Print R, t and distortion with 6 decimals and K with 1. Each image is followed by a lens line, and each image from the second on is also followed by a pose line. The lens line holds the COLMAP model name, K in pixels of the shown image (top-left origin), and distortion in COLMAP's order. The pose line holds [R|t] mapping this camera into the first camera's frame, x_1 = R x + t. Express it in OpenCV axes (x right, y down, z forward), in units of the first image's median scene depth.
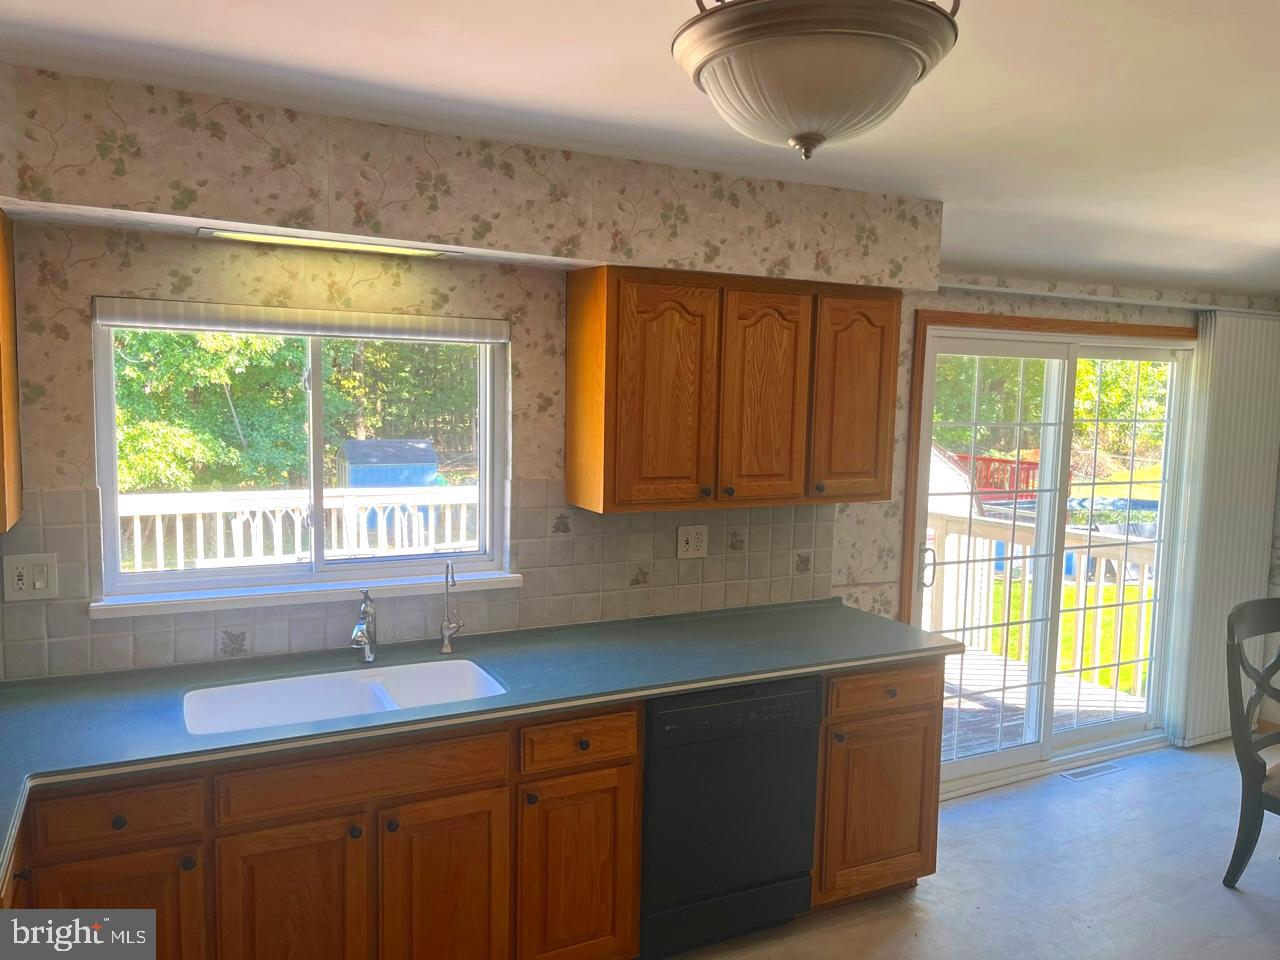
lens RADIAL K [[975.1, 0, 638.6], [0, 975.1, 486.3], [0, 0, 1]] dist [0.040636, -0.055294]
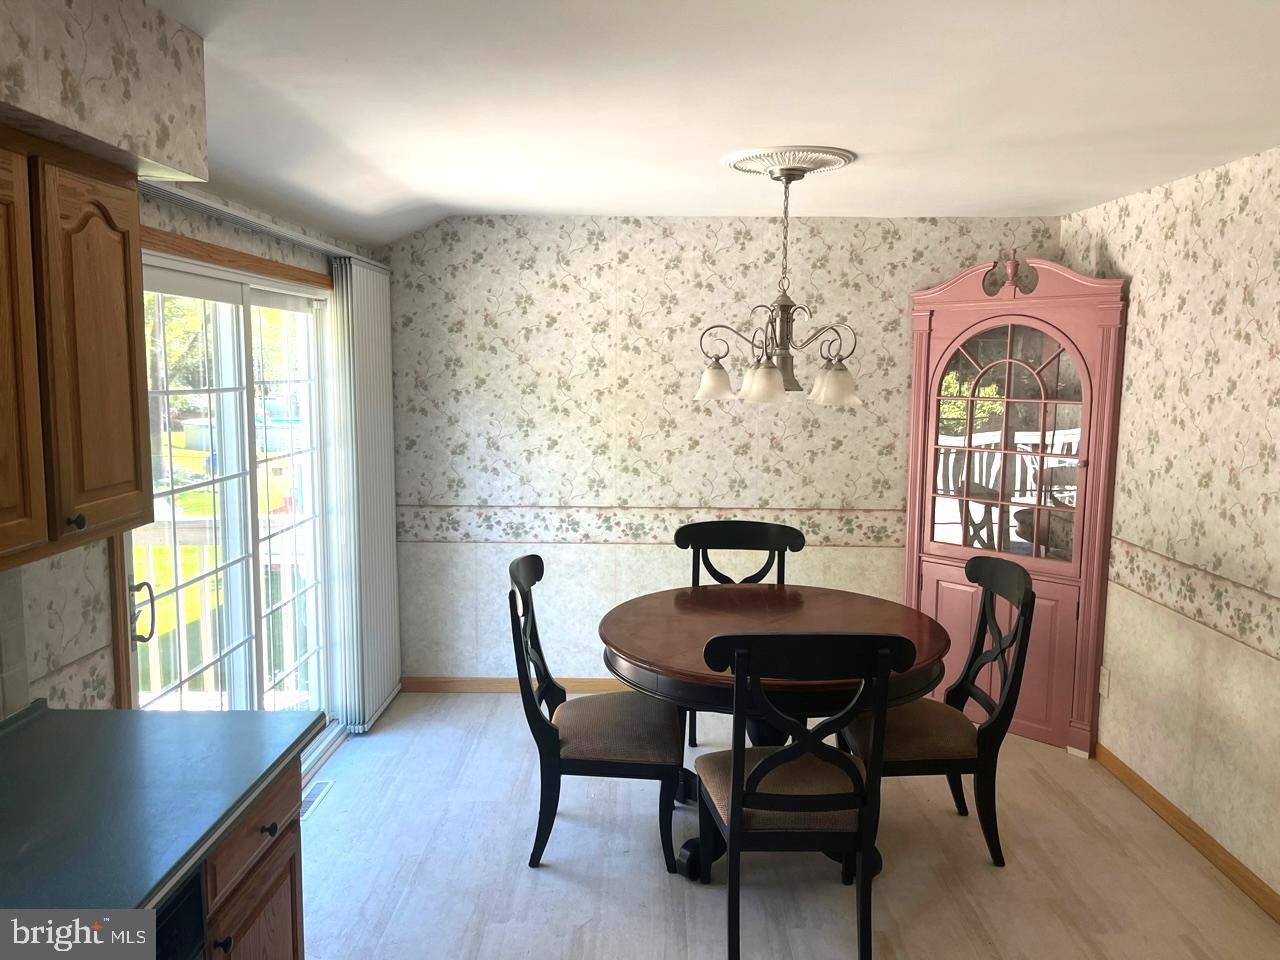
lens RADIAL K [[975.1, 0, 642.4], [0, 975.1, 487.7], [0, 0, 1]] dist [0.040636, -0.055294]
pose [[0.469380, -0.127937, 0.873678, -0.121251], [0.091222, 0.991179, 0.096135, -0.034823], [-0.878271, 0.034574, 0.476911, 0.395911]]
